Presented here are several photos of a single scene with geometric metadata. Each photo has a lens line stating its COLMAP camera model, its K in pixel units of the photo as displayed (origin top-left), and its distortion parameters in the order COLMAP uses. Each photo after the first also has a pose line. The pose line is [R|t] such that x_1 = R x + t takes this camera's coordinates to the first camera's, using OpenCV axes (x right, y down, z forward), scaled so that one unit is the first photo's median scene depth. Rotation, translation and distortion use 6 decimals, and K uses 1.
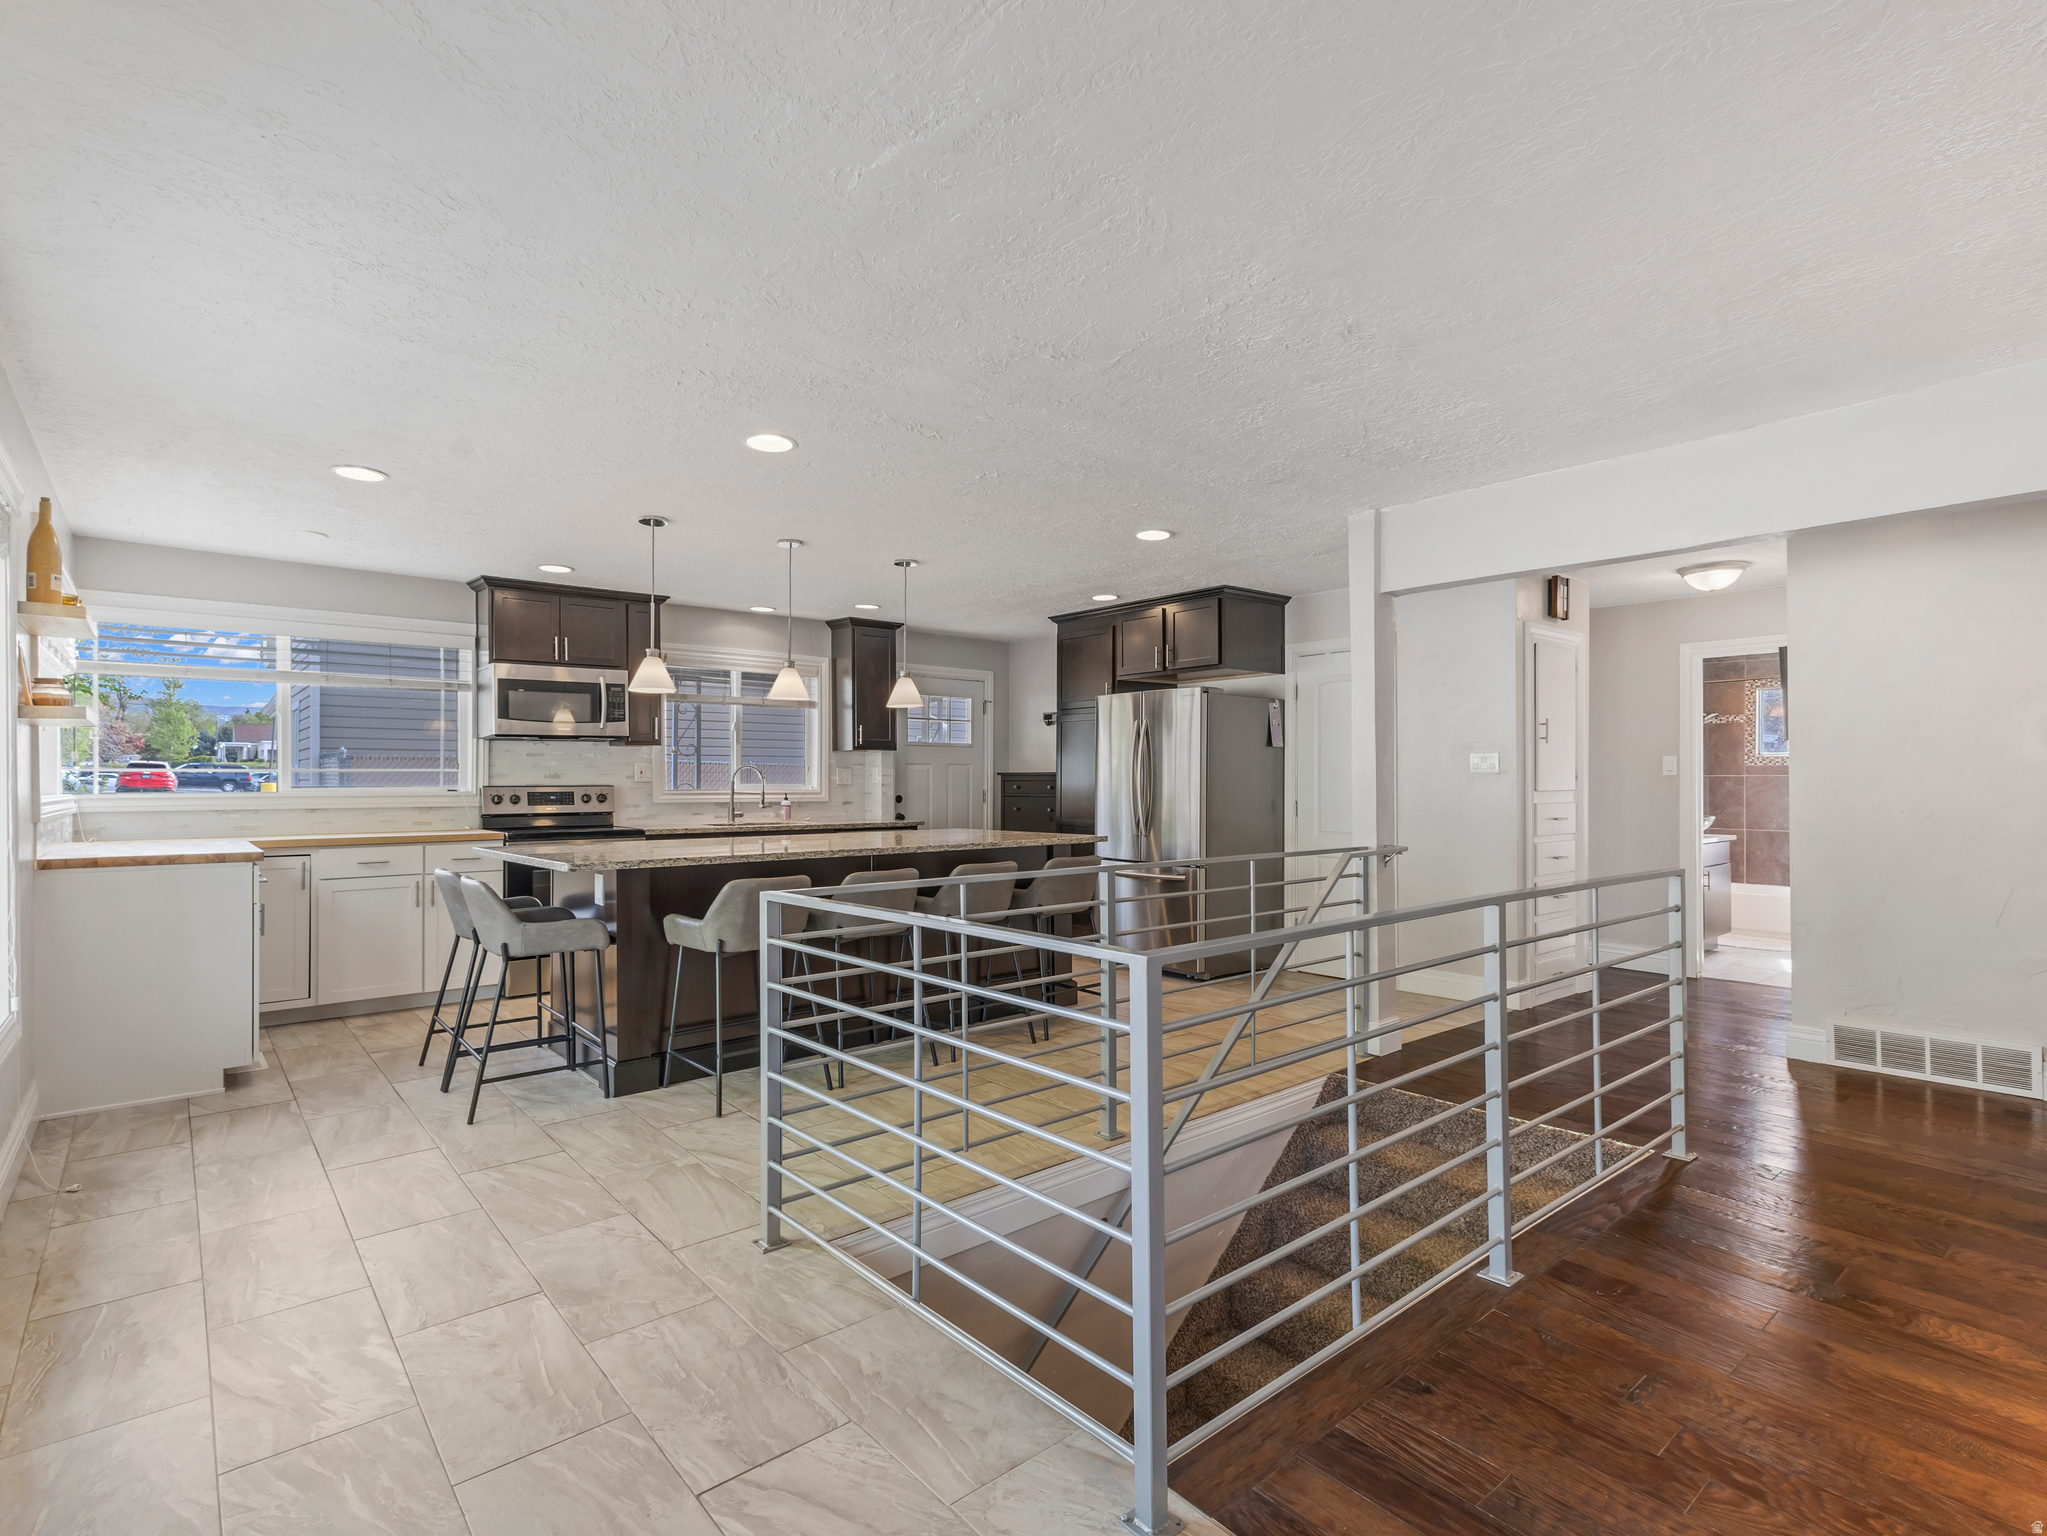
lens RADIAL K [[1012.7, 0, 1019.7], [0, 1012.7, 773.0], [0, 0, 1]] dist [0.015298, -0.002117]
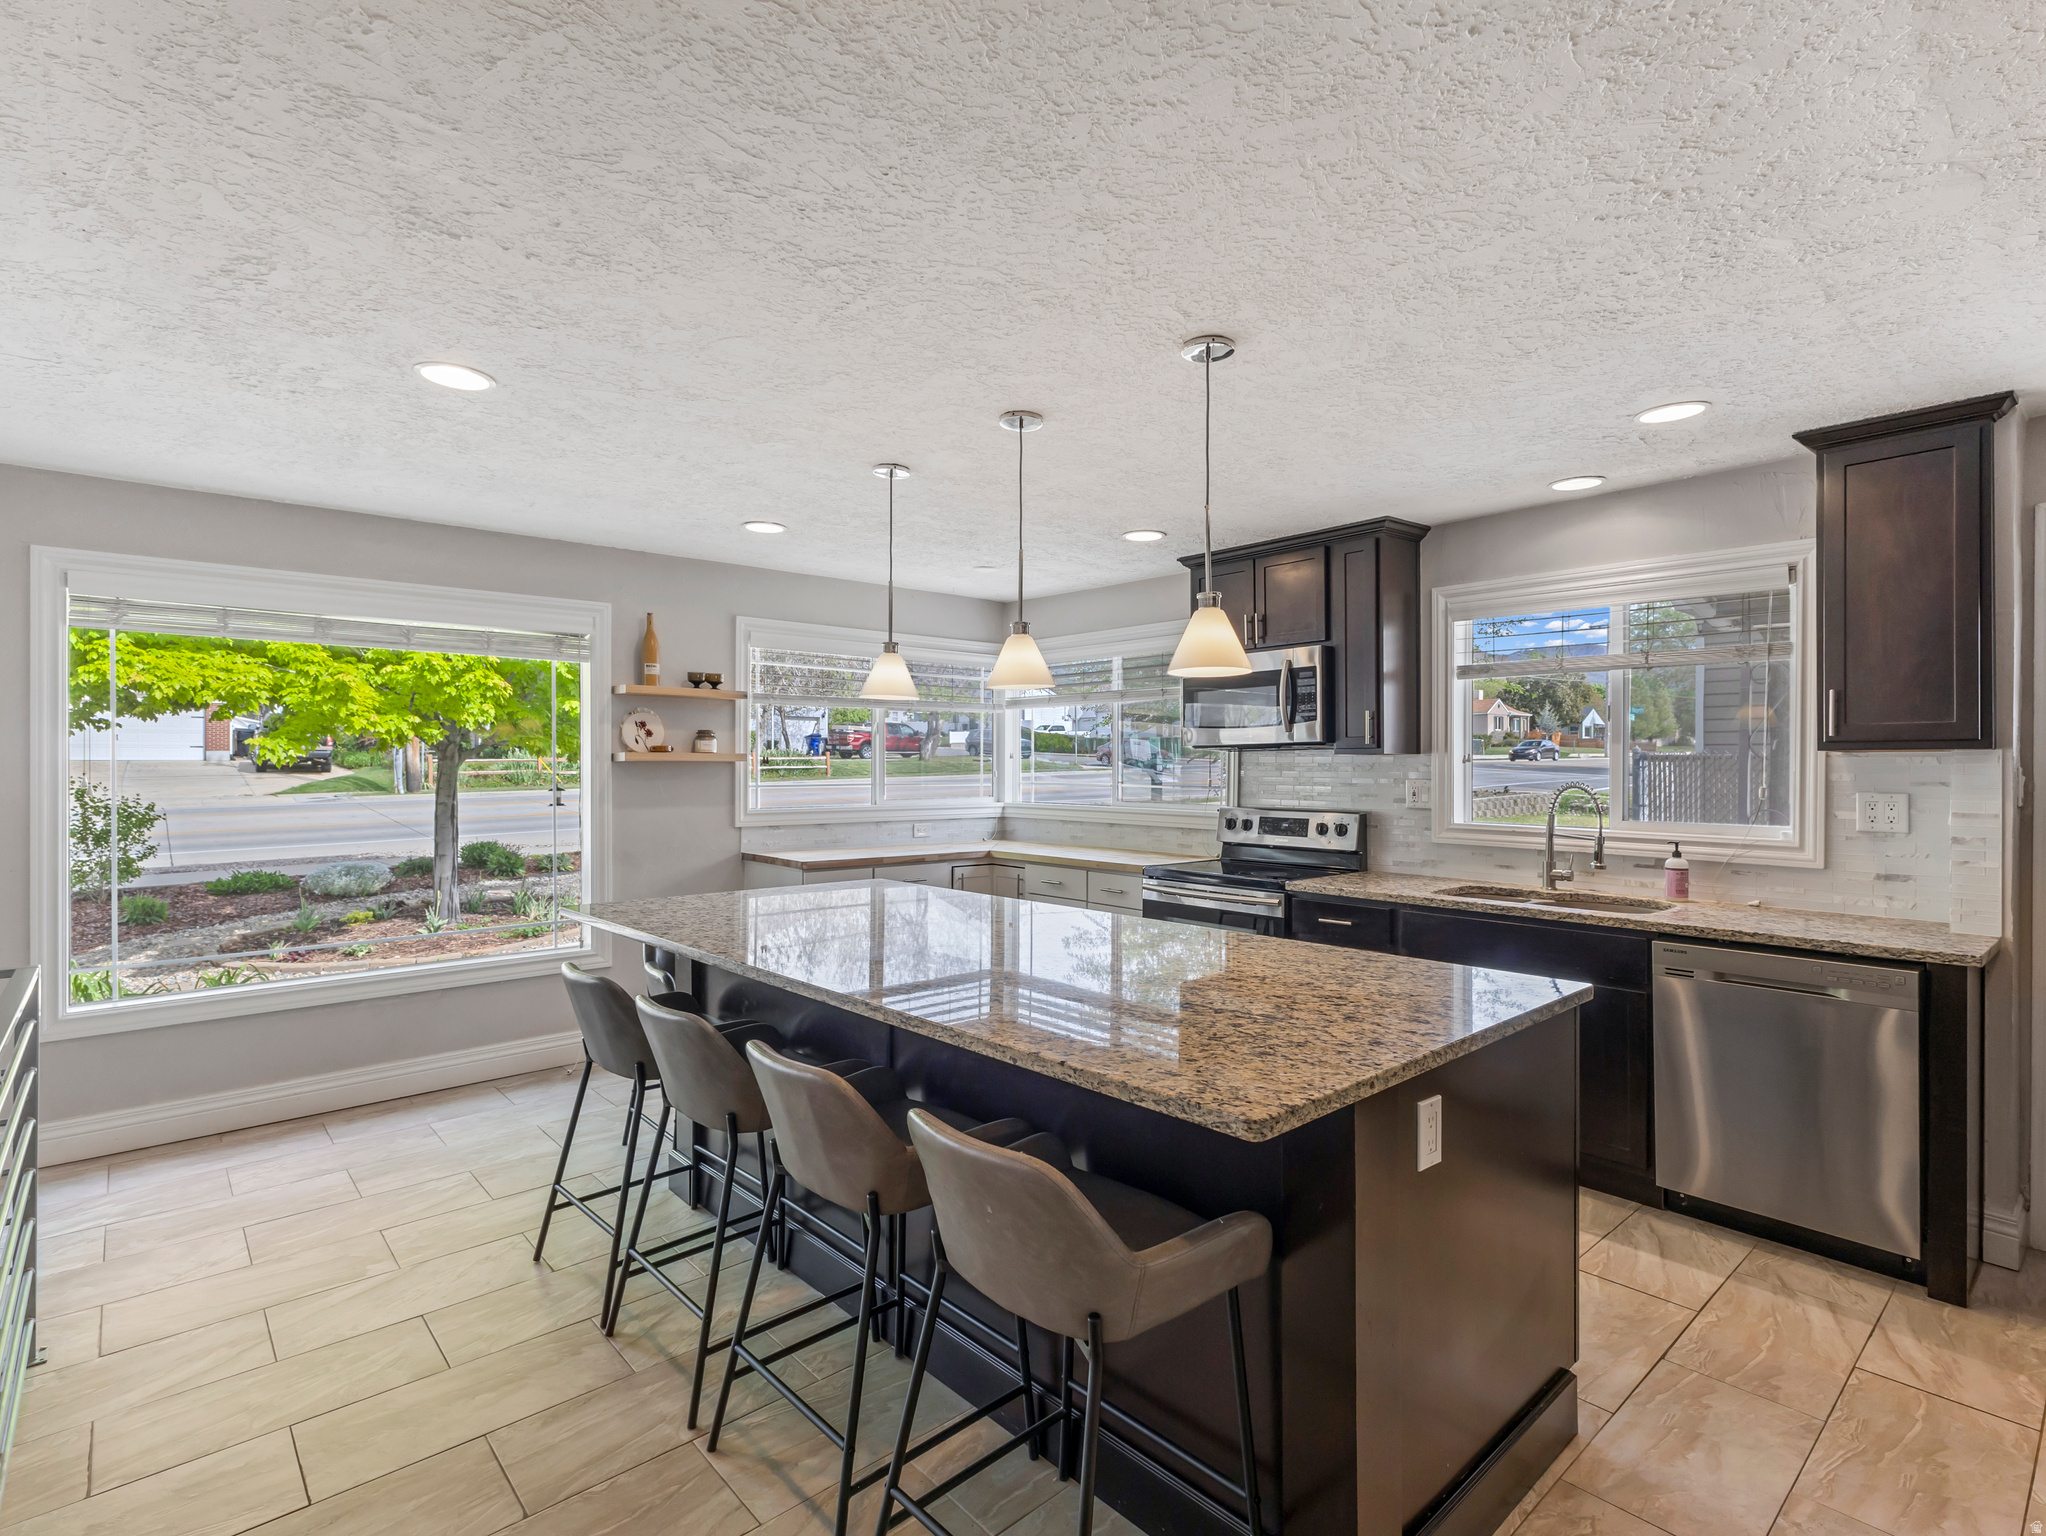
lens RADIAL K [[1012.2, 0, 1017.9], [0, 1012.2, 764.4], [0, 0, 1]] dist [0.015298, -0.002117]
pose [[0.026399, 0.002193, -0.999649, 0.305769], [0.005979, 0.999979, 0.002352, -0.025699], [0.999634, -0.006039, 0.026385, 0.833846]]
